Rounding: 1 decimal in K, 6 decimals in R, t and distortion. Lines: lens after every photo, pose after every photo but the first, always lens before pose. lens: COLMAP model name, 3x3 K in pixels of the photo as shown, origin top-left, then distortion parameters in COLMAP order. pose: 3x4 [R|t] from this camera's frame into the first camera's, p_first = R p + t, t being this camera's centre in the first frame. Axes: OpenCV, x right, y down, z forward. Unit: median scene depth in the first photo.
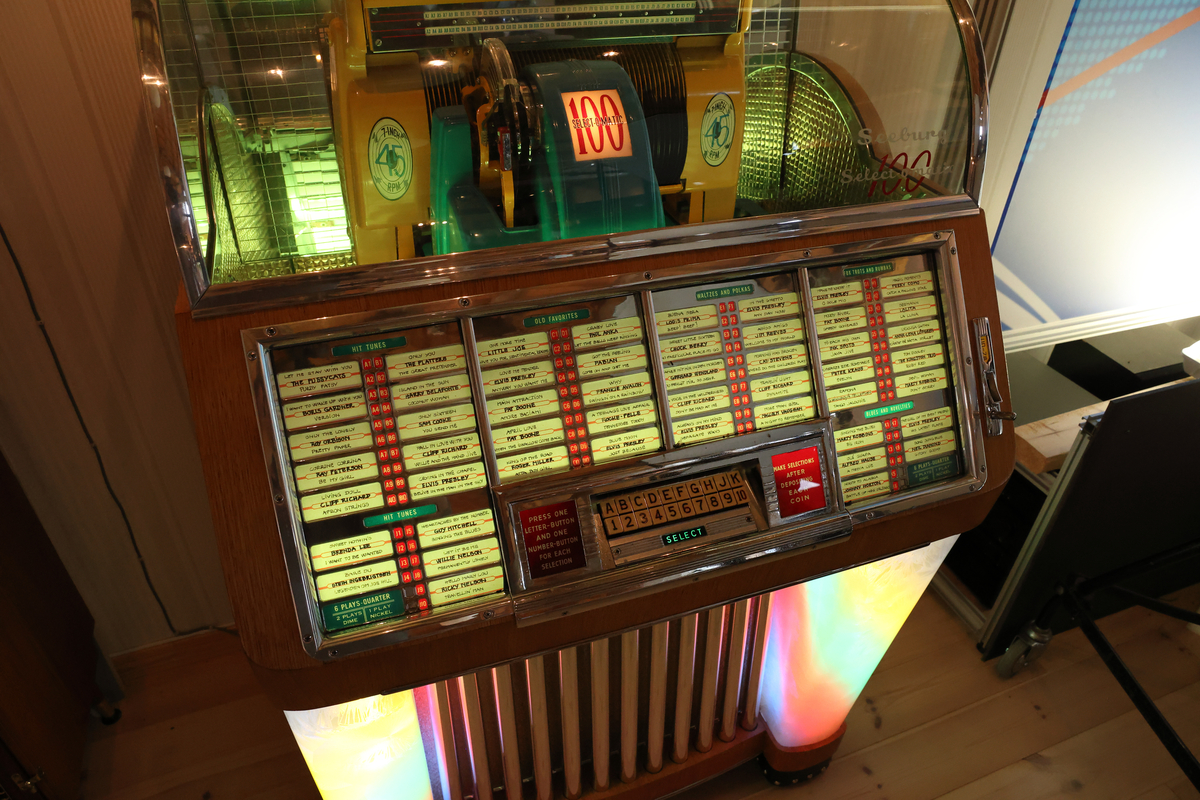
lens RADIAL K [[812.3, 0, 603.0], [0, 812.3, 398.2], [0, 0, 1]] dist [-0.099457, 0.080054]
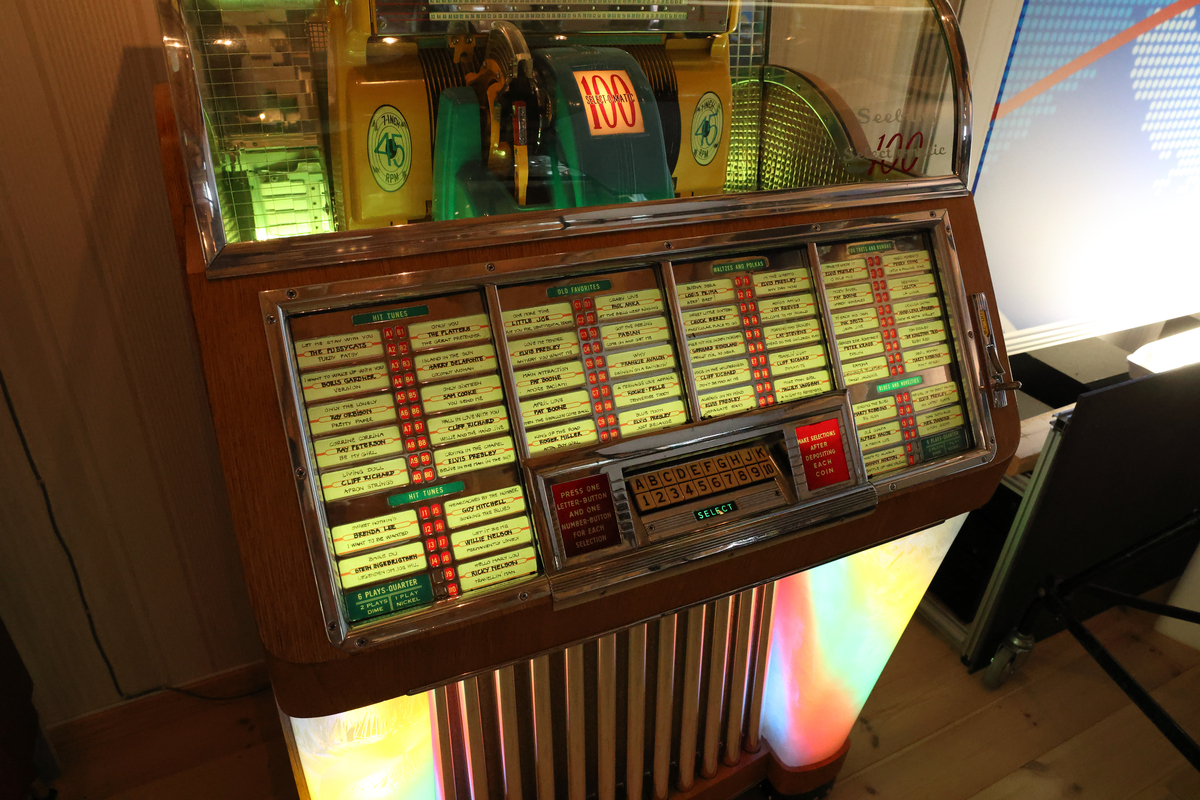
lens RADIAL K [[812.3, 0, 601.6], [0, 812.3, 398.5], [0, 0, 1]] dist [-0.099457, 0.080054]
pose [[0.995438, -0.034873, 0.088807, -0.112120], [0.042874, 0.995033, -0.089841, 0.112429], [-0.085233, 0.093239, 0.991989, 0.036766]]
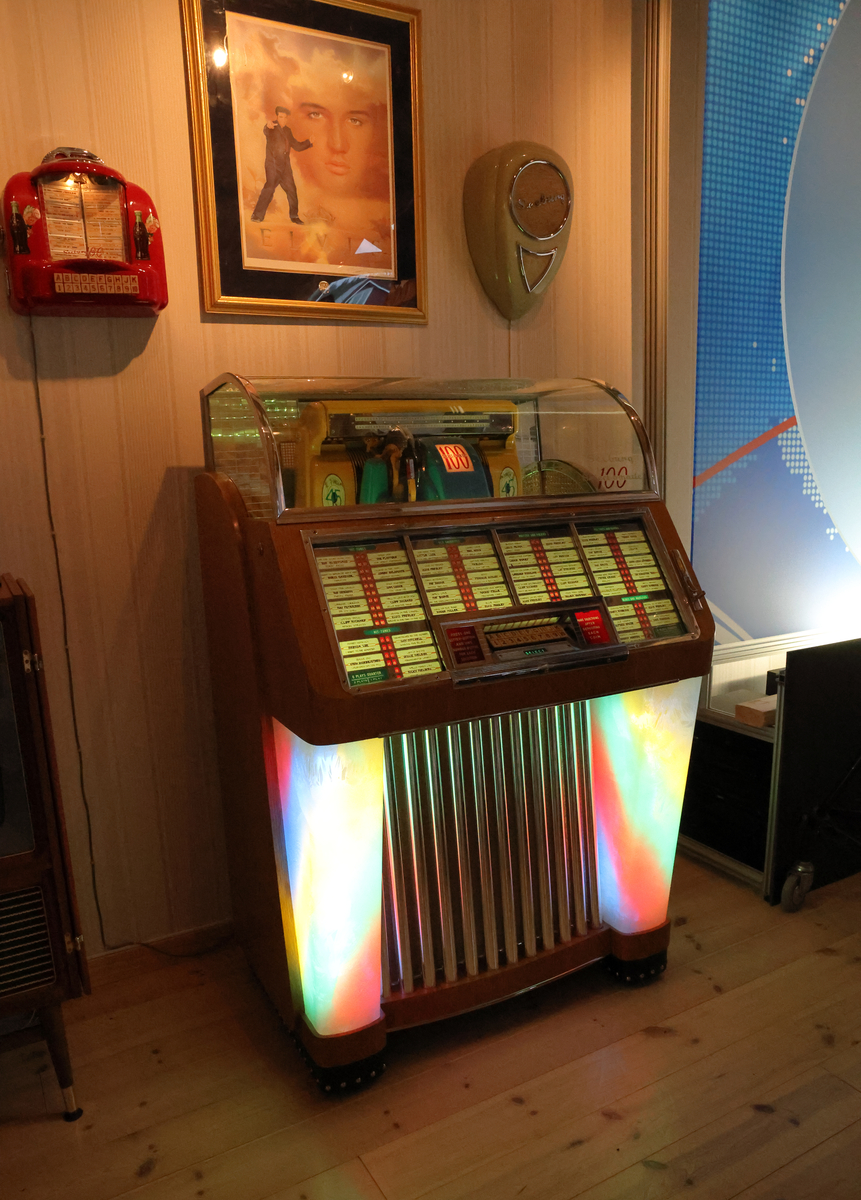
lens RADIAL K [[880.0, 0, 431.7], [0, 880.0, 646.8], [0, 0, 1]] dist [-0.093456, 0.070498]
pose [[0.989091, -0.086493, 0.119243, -0.331926], [0.127120, 0.910178, -0.394230, 0.845056], [-0.074434, 0.405087, 0.911243, -0.687864]]
